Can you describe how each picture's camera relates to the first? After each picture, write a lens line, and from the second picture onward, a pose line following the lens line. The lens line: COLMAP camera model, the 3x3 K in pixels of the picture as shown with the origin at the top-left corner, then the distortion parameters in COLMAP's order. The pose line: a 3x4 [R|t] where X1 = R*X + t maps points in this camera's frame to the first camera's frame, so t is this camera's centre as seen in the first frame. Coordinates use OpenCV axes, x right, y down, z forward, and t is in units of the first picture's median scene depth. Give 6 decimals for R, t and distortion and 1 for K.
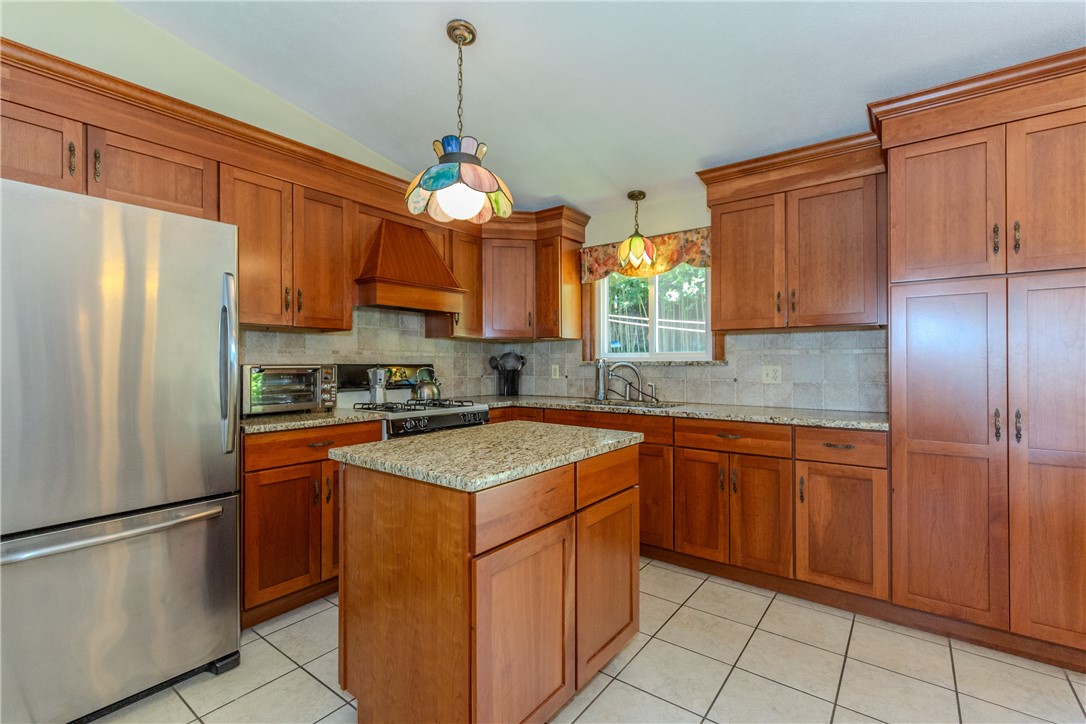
lens RADIAL K [[485.8, 0, 544.6], [0, 485.8, 360.7], [0, 0, 1]] dist [0.002764, -0.000469]
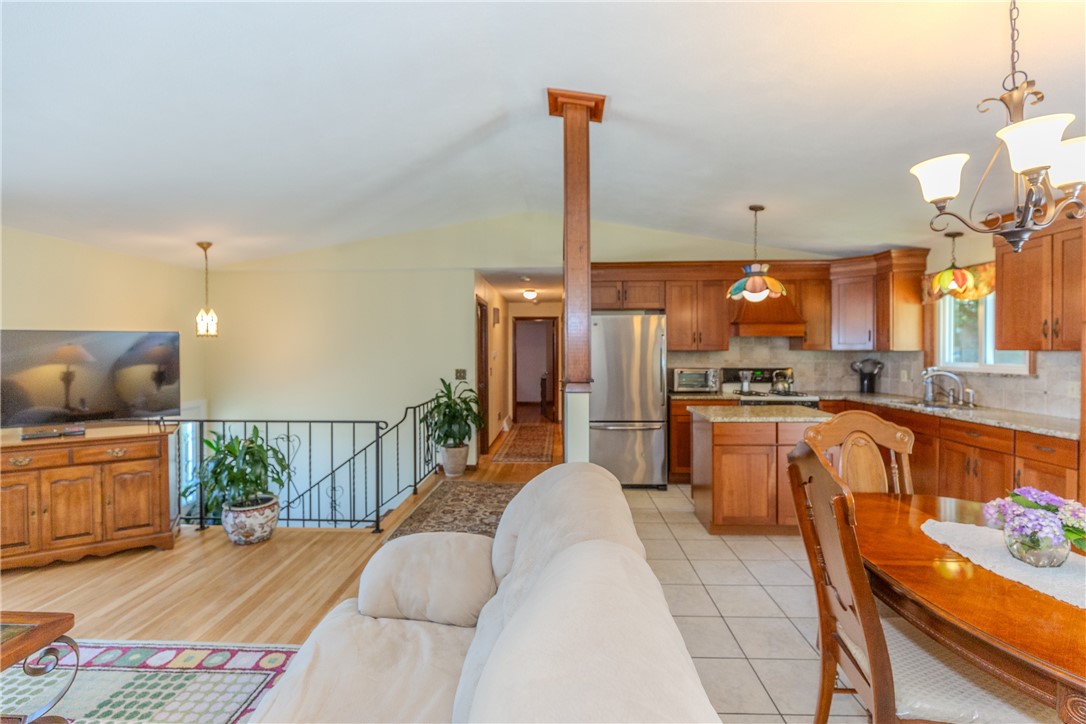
lens RADIAL K [[483.9, 0, 544.1], [0, 483.9, 355.0], [0, 0, 1]] dist [0.001112, -0.000719]
pose [[0.576845, 0.009528, -0.816798, 0.911644], [0.006881, 0.999840, 0.016523, -0.103820], [0.816825, -0.015152, 0.576687, -0.829216]]
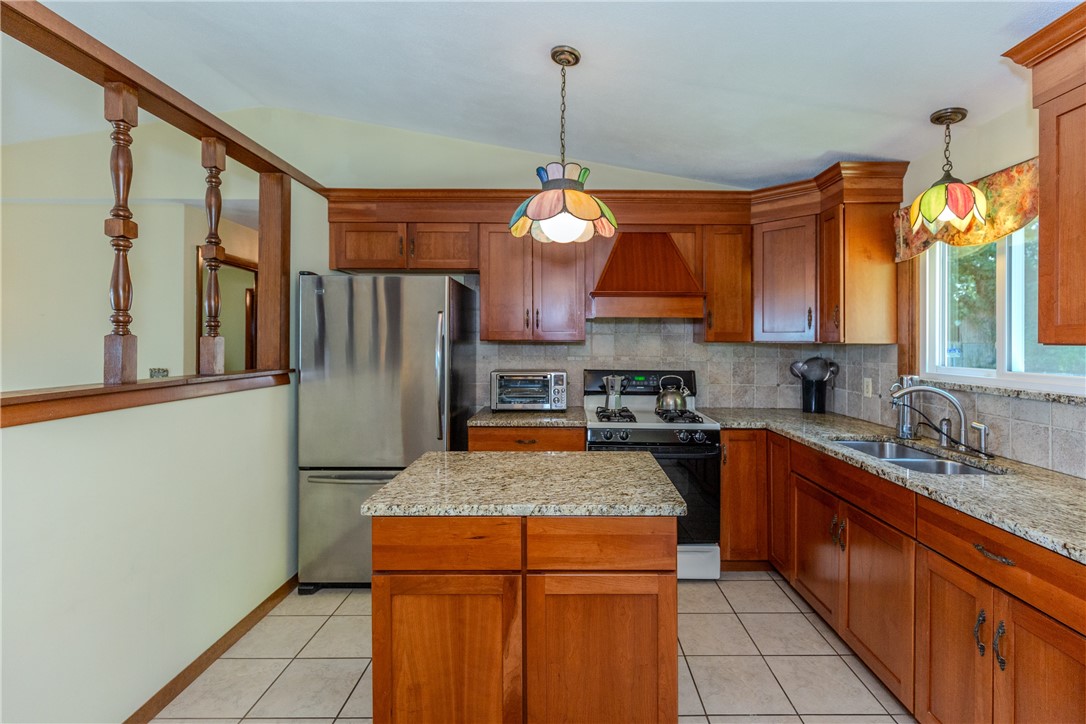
lens RADIAL K [[496.2, 0, 566.6], [0, 496.2, 339.3], [0, 0, 1]] dist [0.002744, -0.000277]
pose [[0.608660, 0.002986, -0.793425, 0.612167], [-0.002510, 0.999995, 0.001837, -0.088902], [0.793427, 0.000874, 0.608665, 0.361917]]
